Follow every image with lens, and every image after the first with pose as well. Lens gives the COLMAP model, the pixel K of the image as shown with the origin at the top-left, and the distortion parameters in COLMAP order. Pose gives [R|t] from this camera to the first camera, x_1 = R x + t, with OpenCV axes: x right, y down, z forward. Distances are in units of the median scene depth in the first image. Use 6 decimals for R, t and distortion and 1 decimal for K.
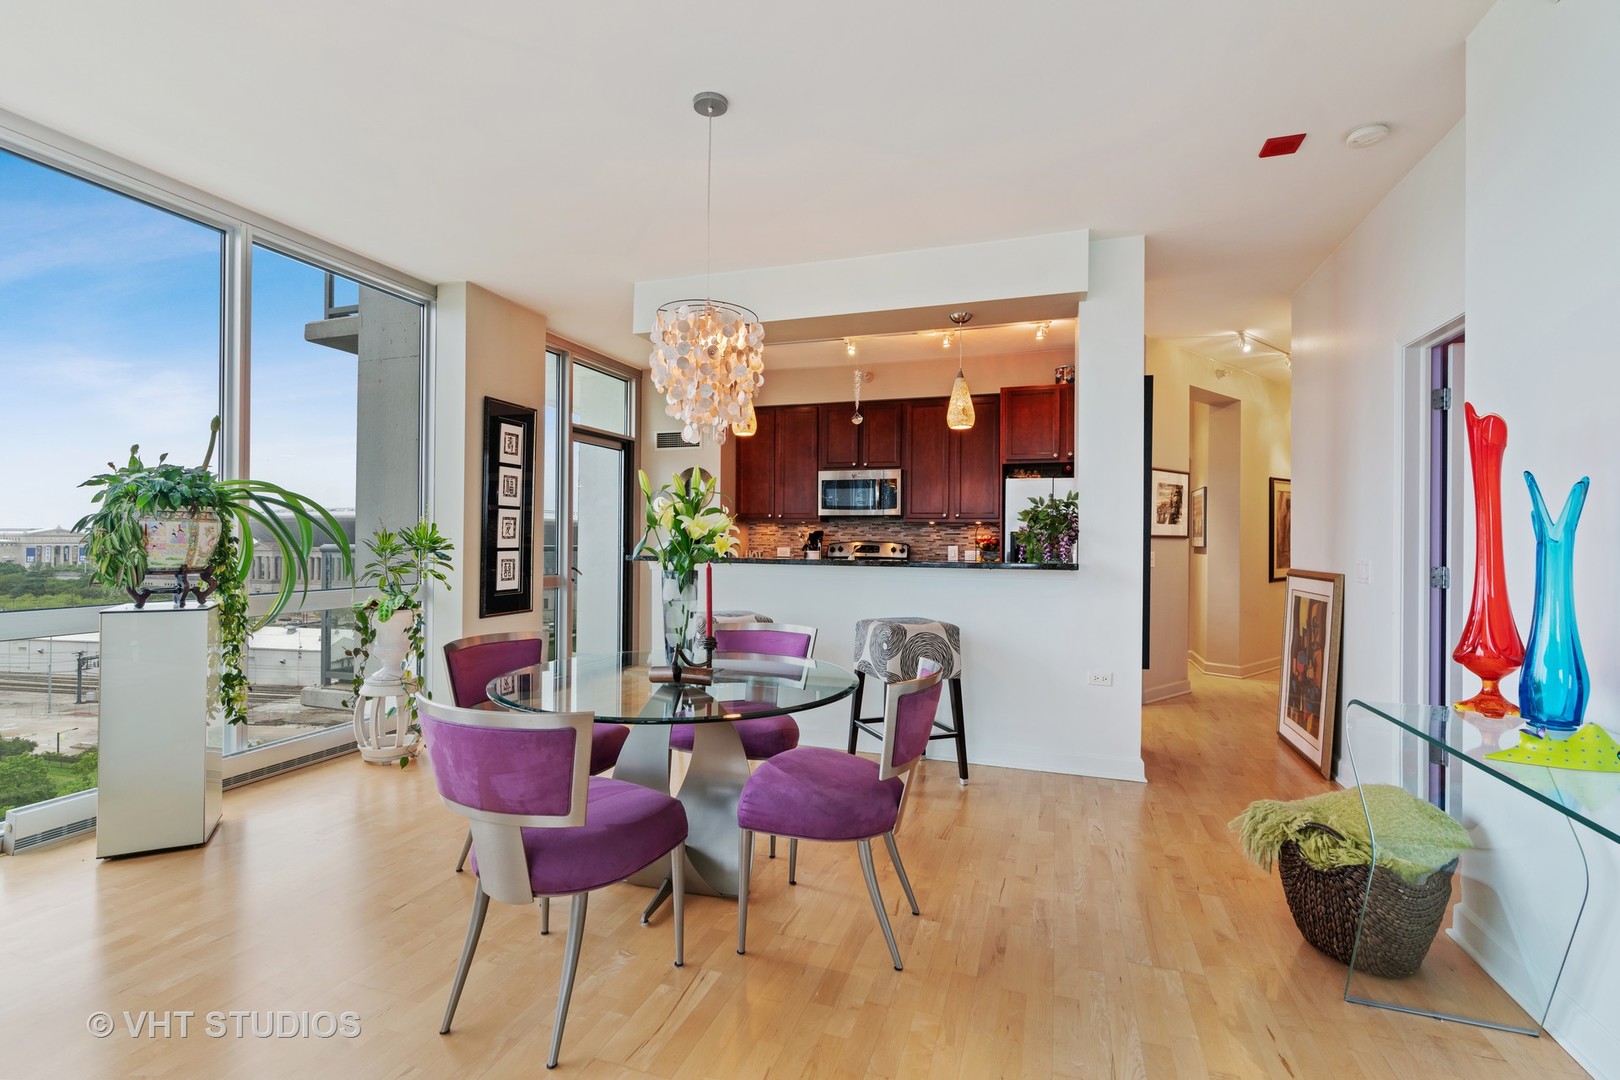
lens RADIAL K [[739.2, 0, 816.2], [0, 739.2, 537.7], [0, 0, 1]] dist [-0.005095, 0.003576]
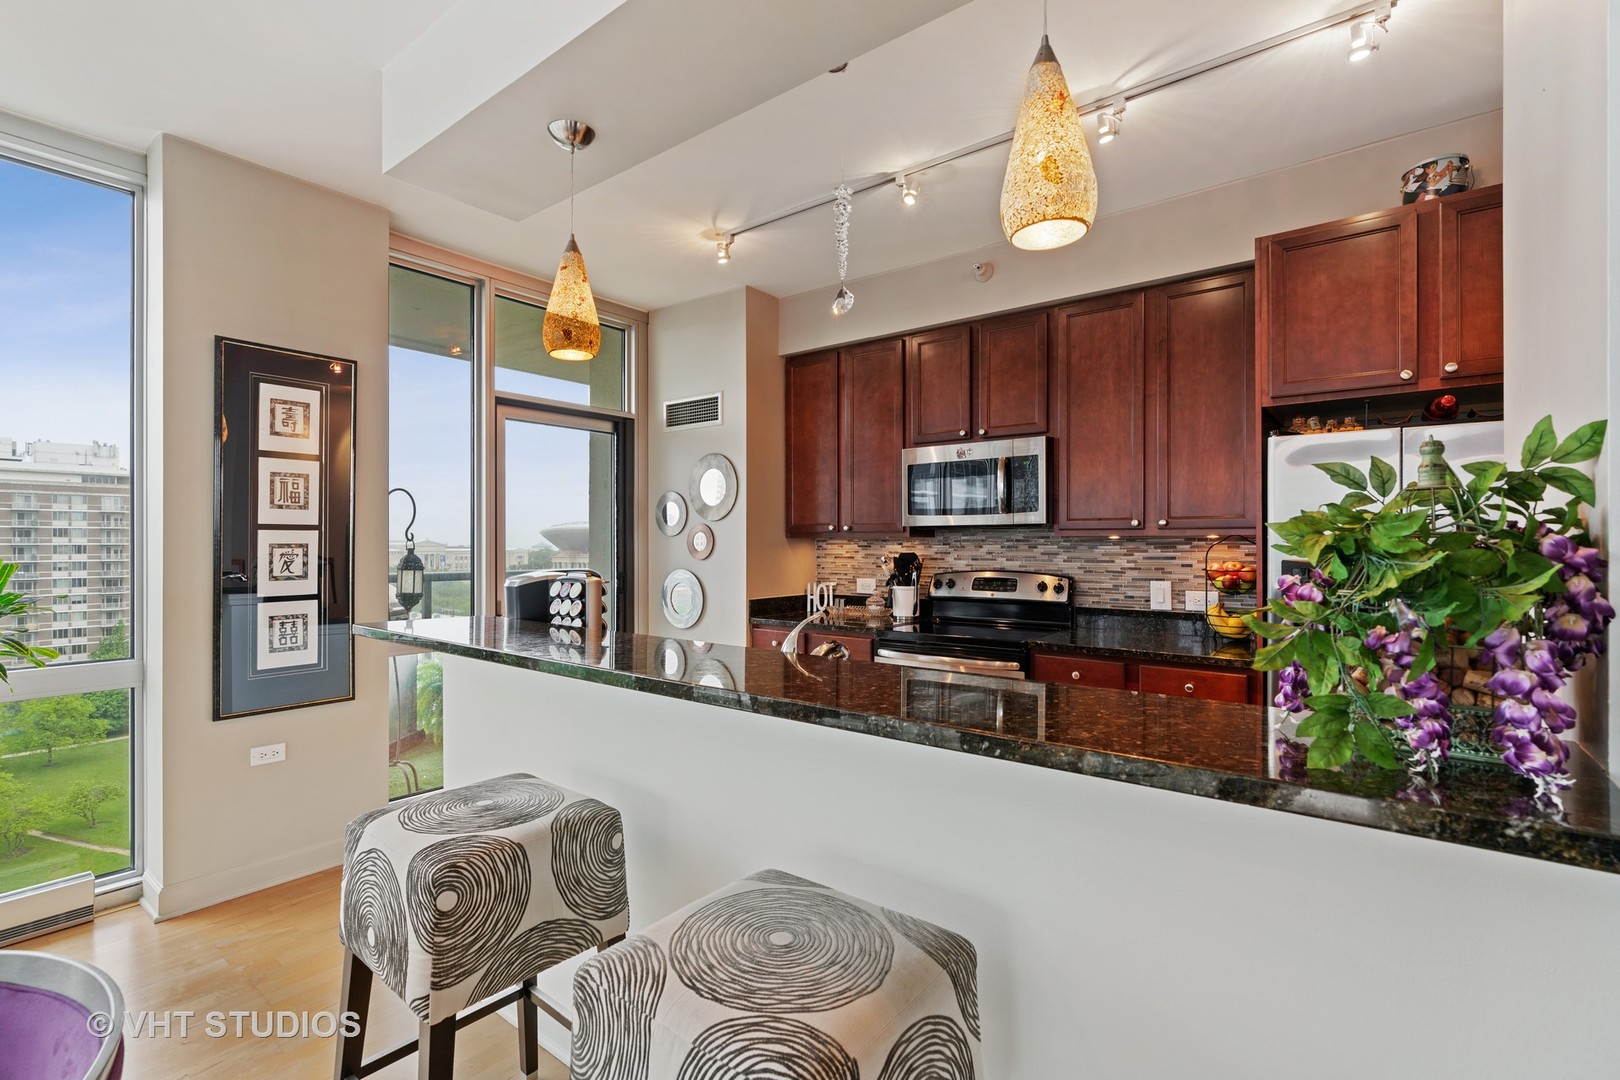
lens RADIAL K [[739.2, 0, 811.1], [0, 739.2, 541.1], [0, 0, 1]] dist [-0.005095, 0.003576]
pose [[0.942259, -0.010372, -0.334724, 0.146161], [0.010121, 0.999946, -0.002495, -0.020364], [0.334732, -0.001037, 0.942313, 0.495509]]
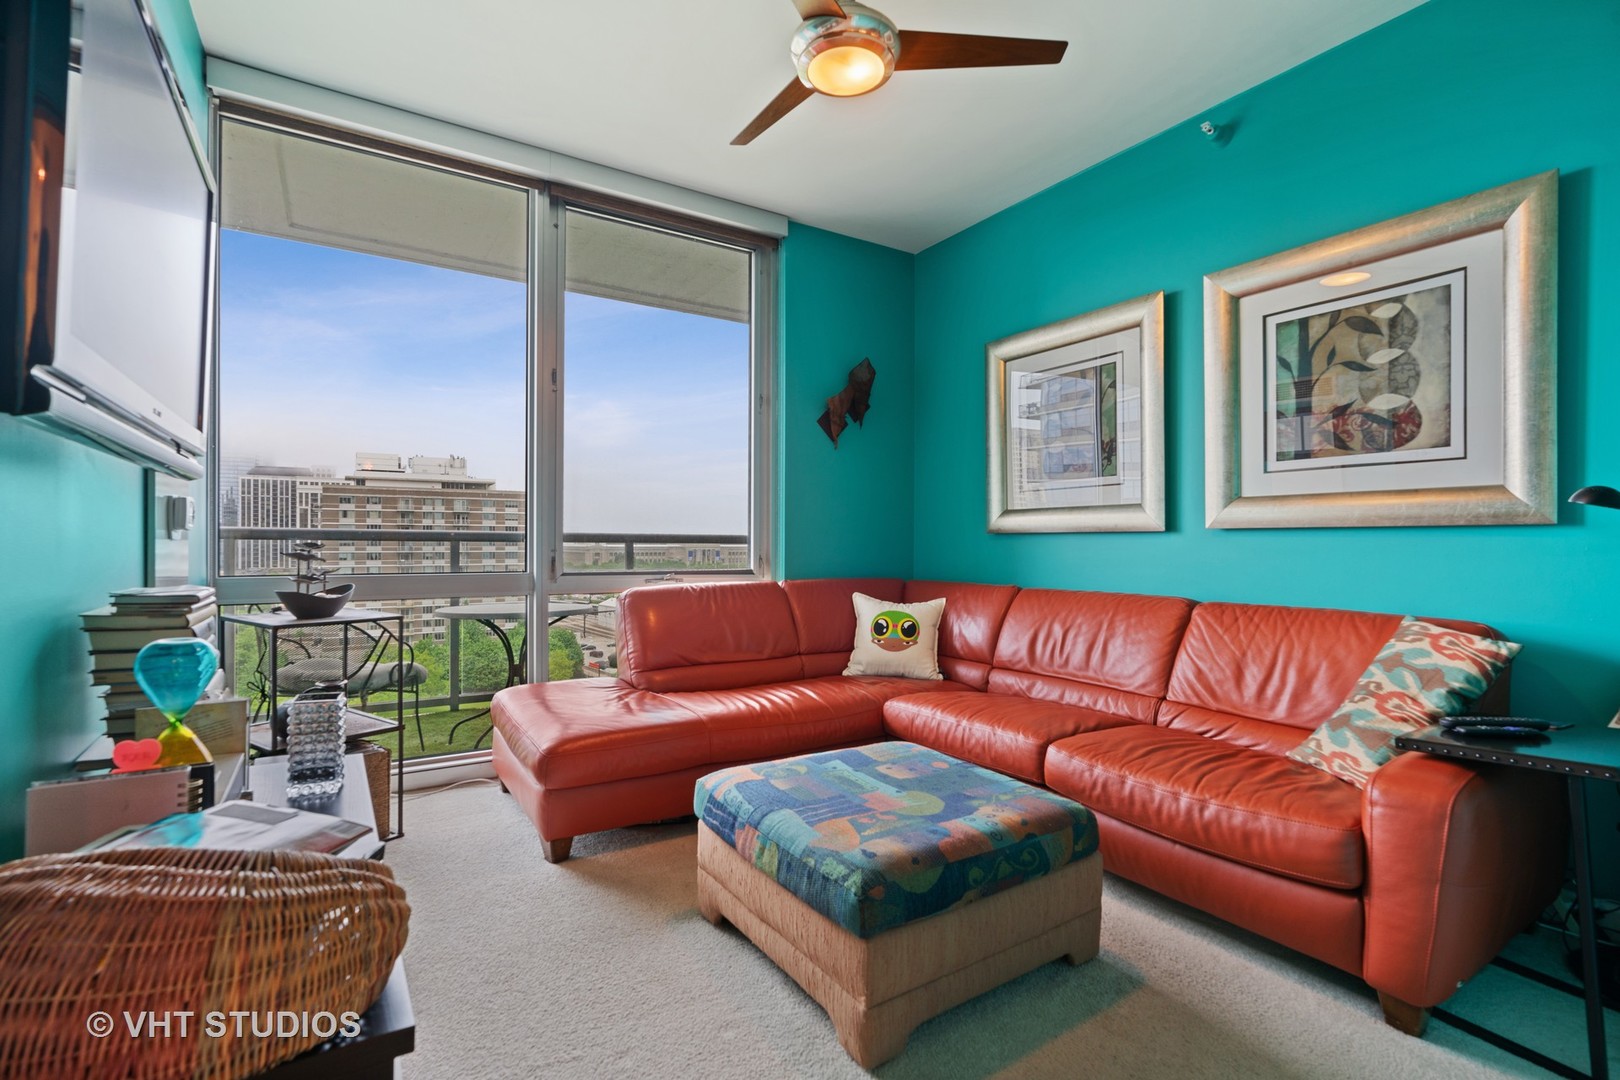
lens RADIAL K [[739.2, 0, 833.0], [0, 739.2, 531.3], [0, 0, 1]] dist [-0.005095, 0.003576]
pose [[0.785947, -0.012507, -0.618167, 0.379594], [0.004619, 0.999886, -0.014358, -0.009569], [0.618276, 0.008430, 0.785916, 1.101524]]
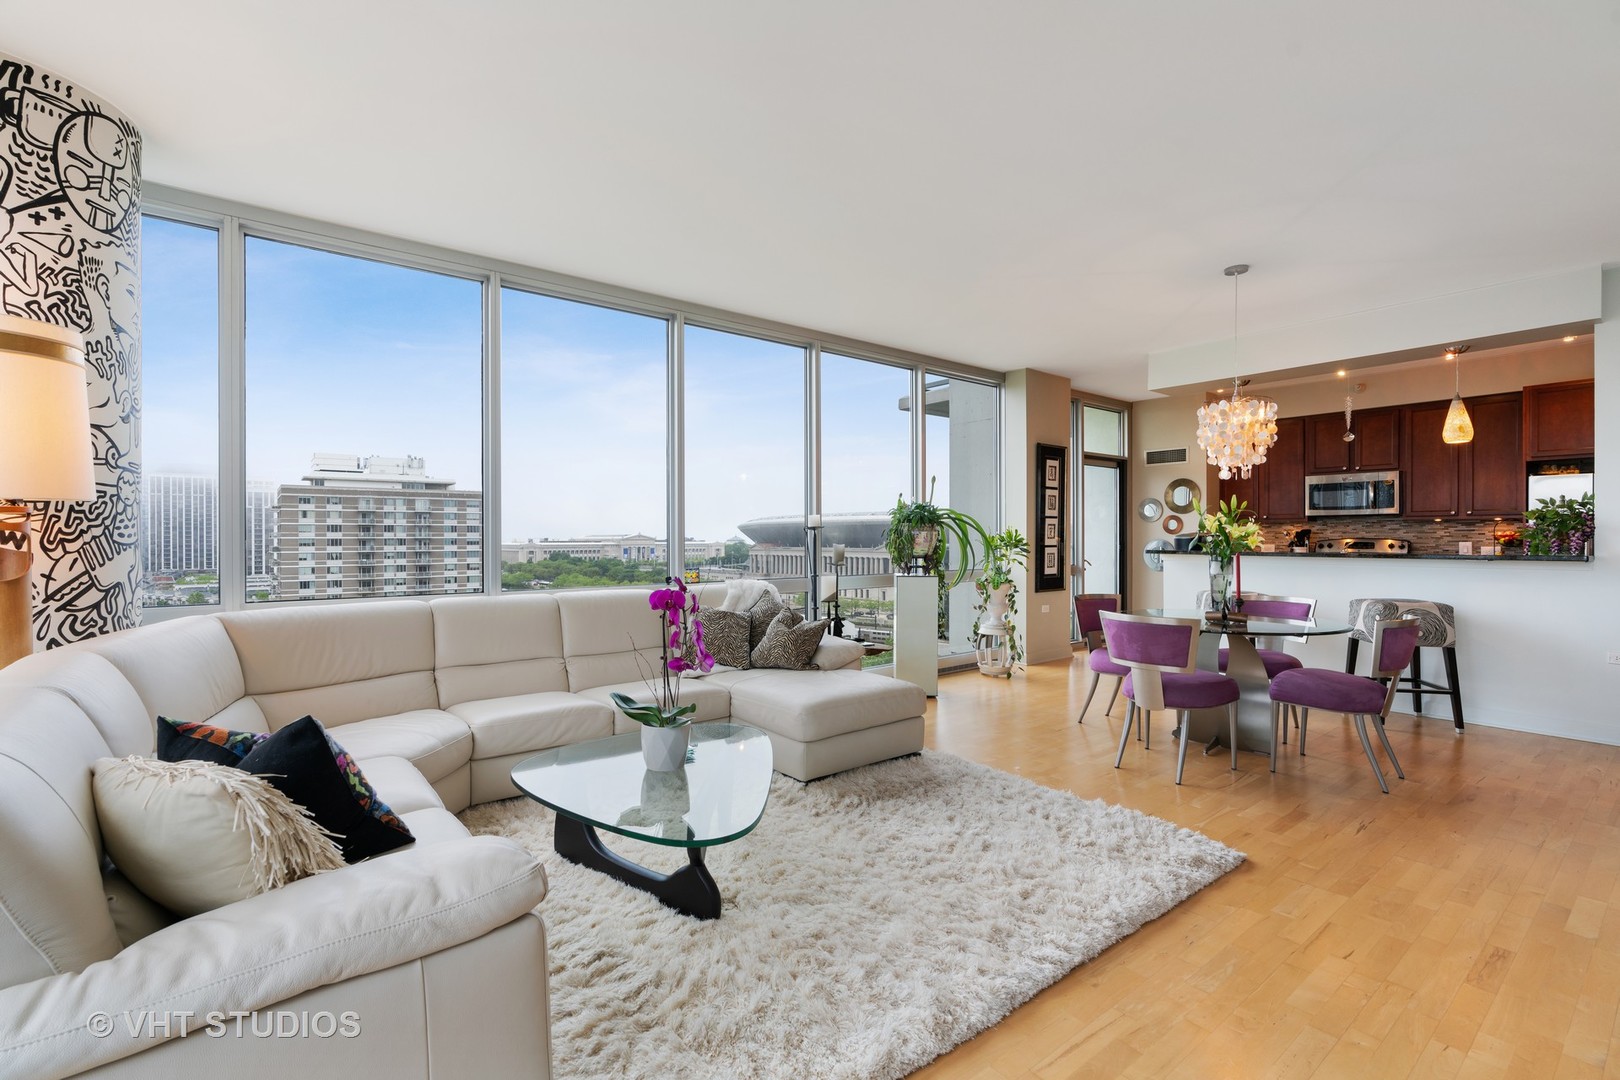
lens RADIAL K [[739.2, 0, 799.0], [0, 739.2, 540.0], [0, 0, 1]] dist [-0.005095, 0.003576]
pose [[0.835278, -0.008197, -0.549767, -0.027231], [0.010377, 0.999946, 0.000858, -0.002394], [0.549730, -0.006422, 0.835318, -0.409692]]
